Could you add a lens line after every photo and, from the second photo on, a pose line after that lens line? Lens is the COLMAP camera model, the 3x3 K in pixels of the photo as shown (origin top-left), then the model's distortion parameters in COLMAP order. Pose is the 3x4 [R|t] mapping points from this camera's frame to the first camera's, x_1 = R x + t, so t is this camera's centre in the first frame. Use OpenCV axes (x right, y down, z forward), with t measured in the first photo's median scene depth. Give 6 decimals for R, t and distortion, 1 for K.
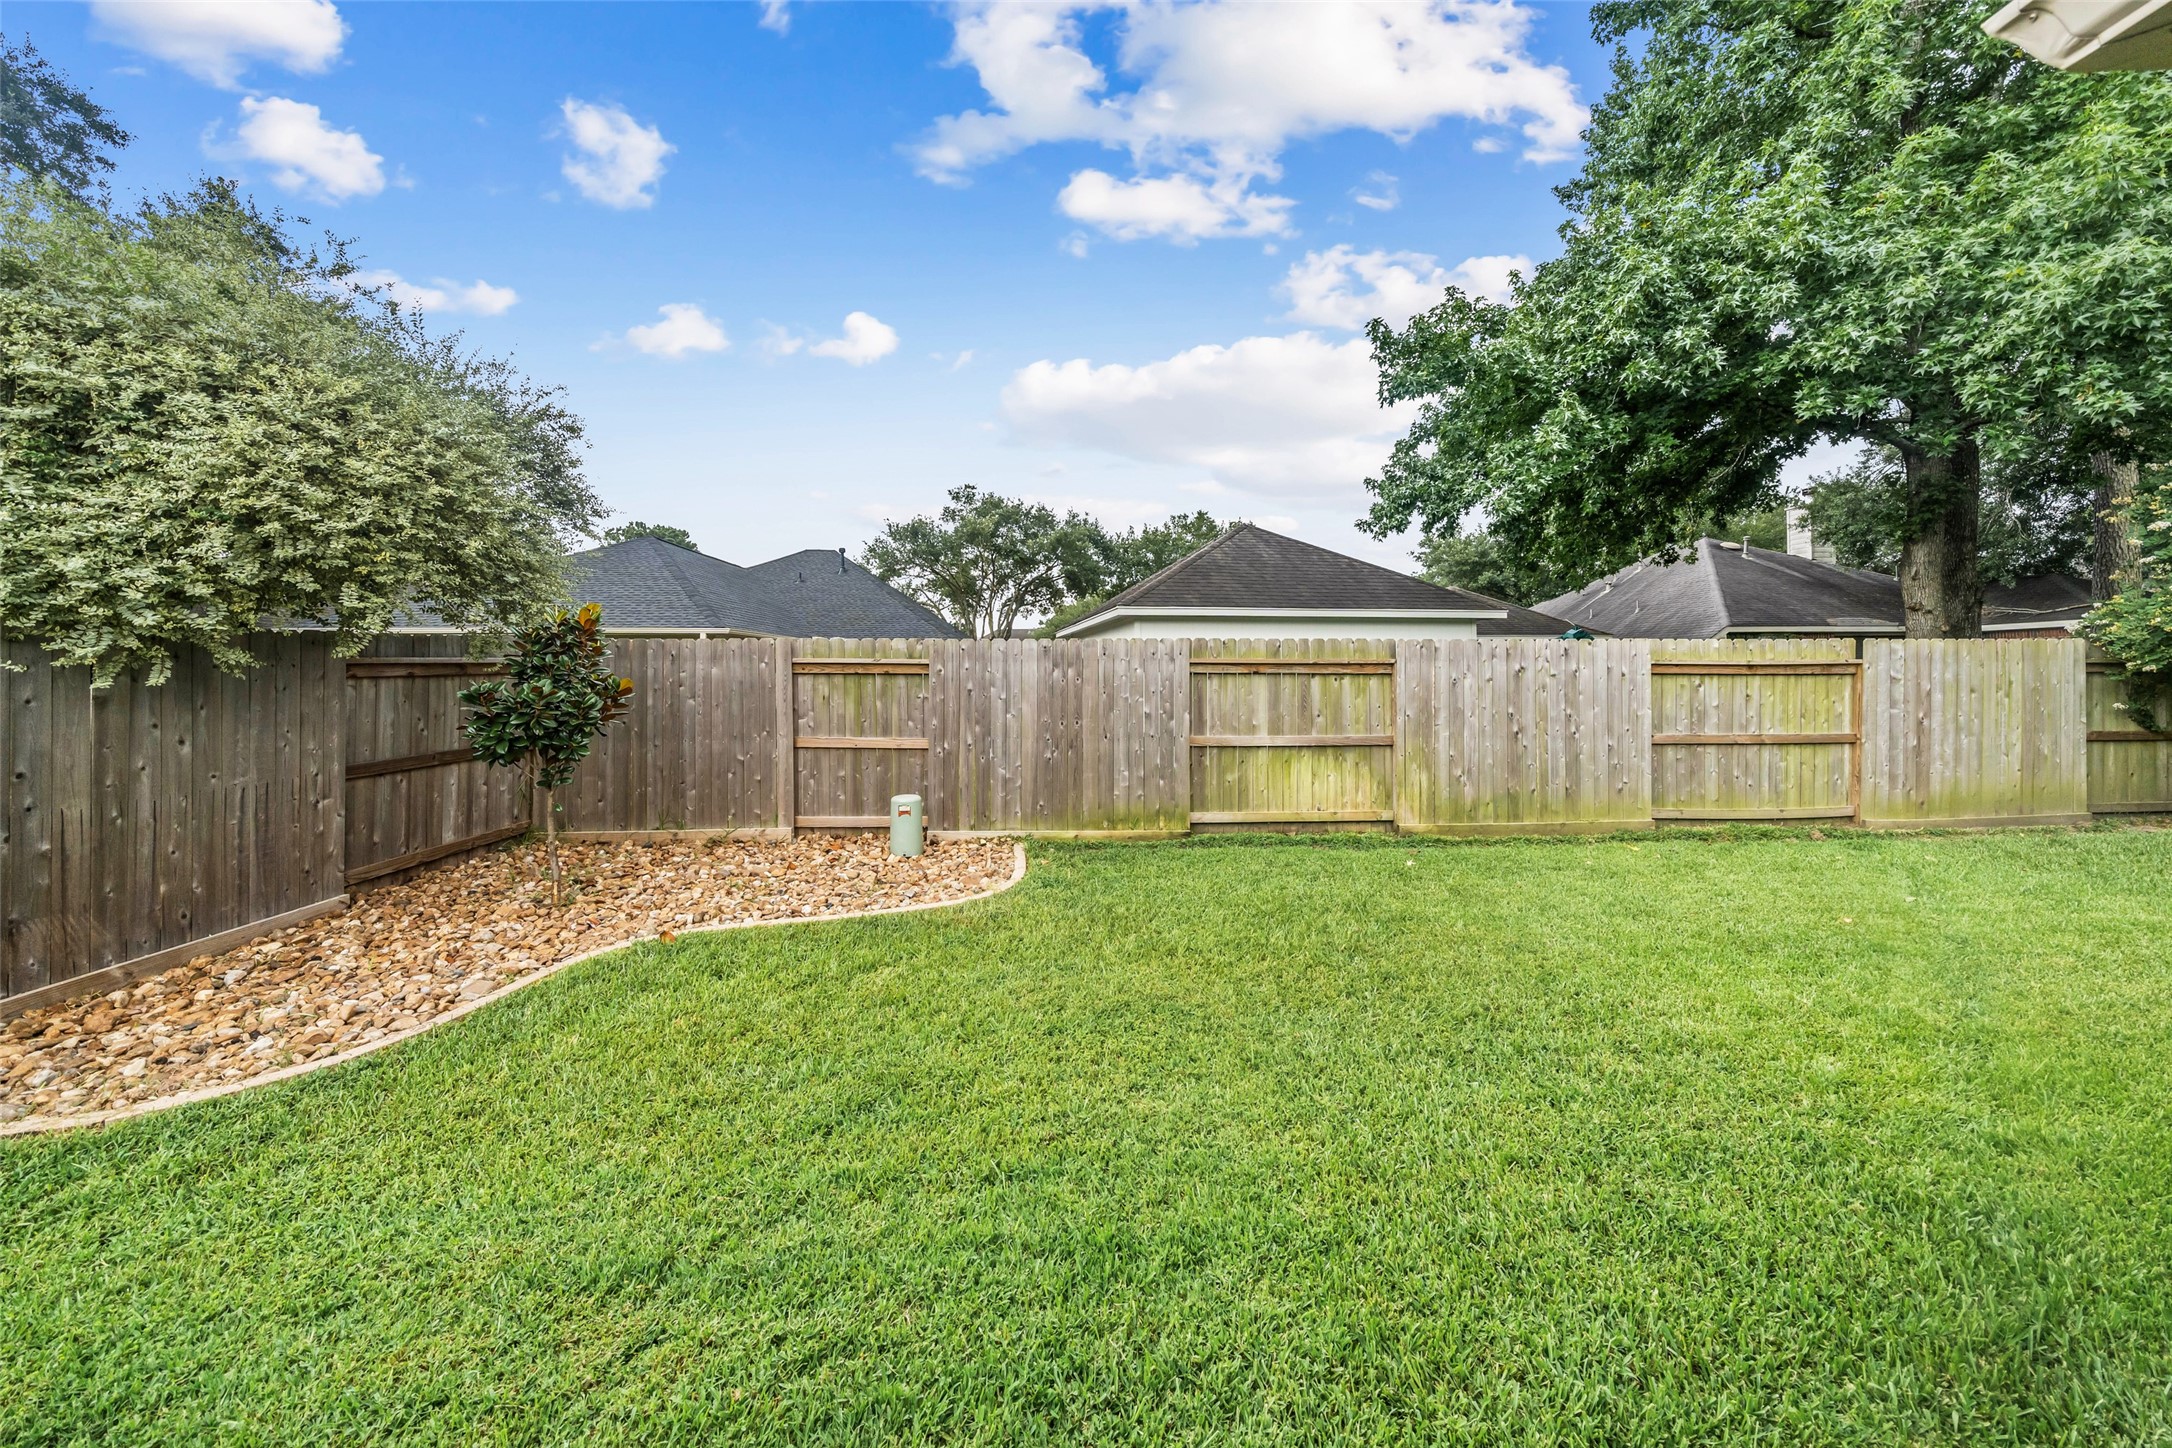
lens RADIAL K [[755.2, 0, 1090.1], [0, 755.2, 723.0], [0, 0, 1]] dist [-0.004931, -0.000019]
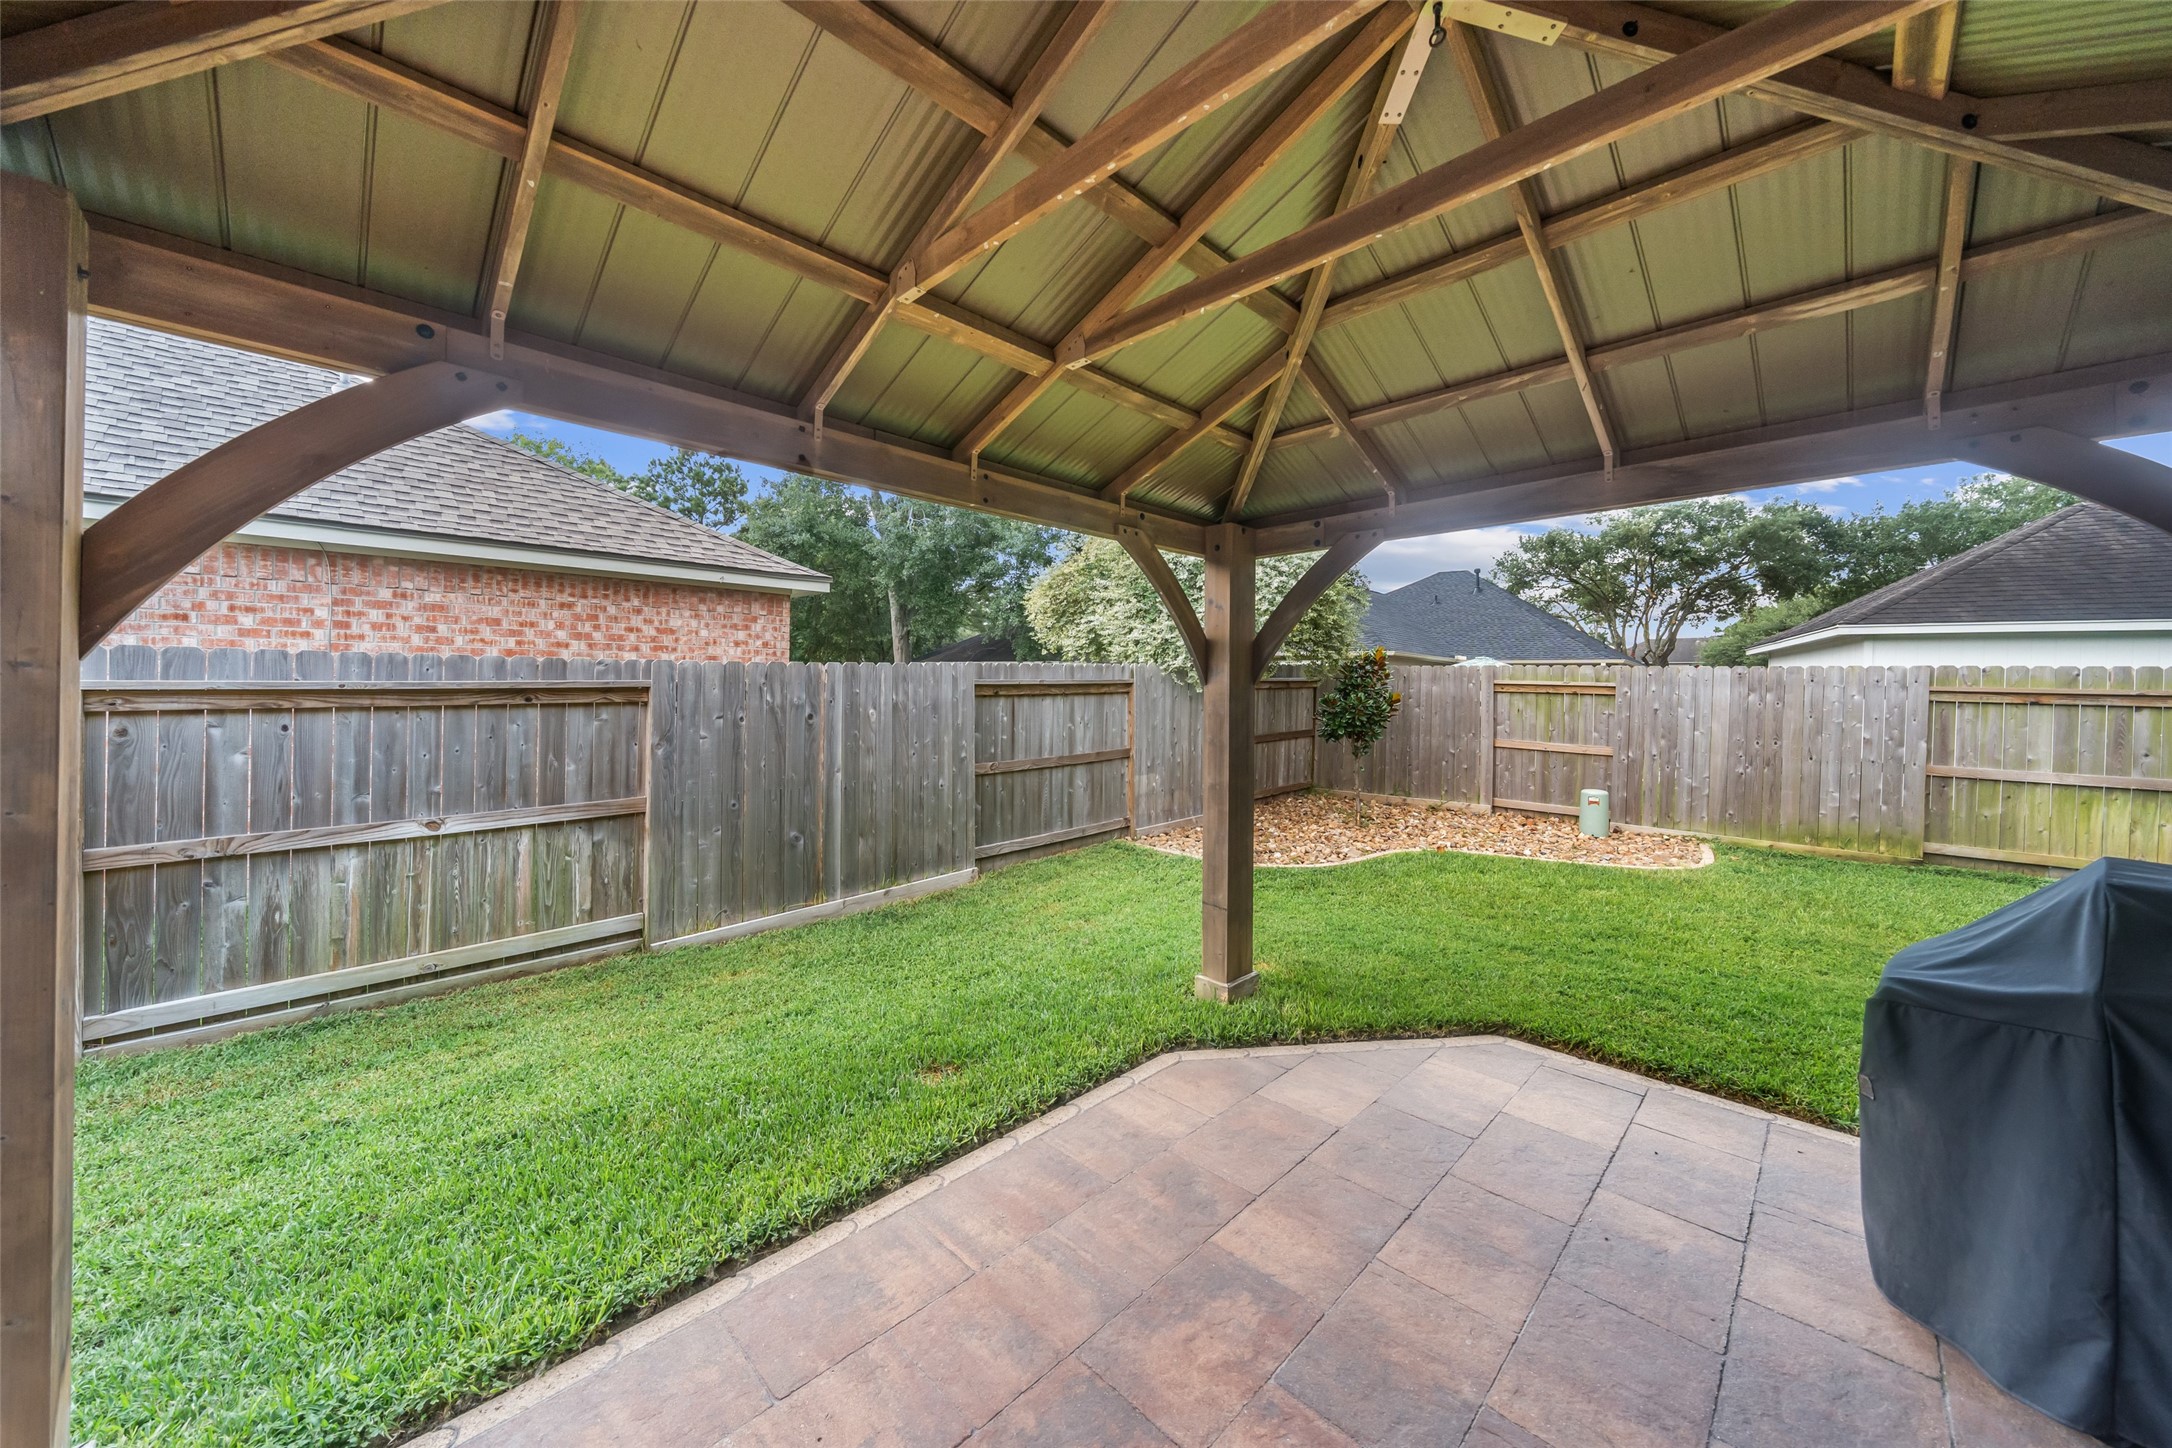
lens RADIAL K [[764.0, 0, 1083.2], [0, 764.0, 690.1], [0, 0, 1]] dist [-0.006947, -0.000288]
pose [[0.726996, 0.024059, -0.686221, 0.006502], [-0.065234, 0.997286, -0.034146, 0.025277], [0.683536, 0.069589, 0.726592, -0.479762]]
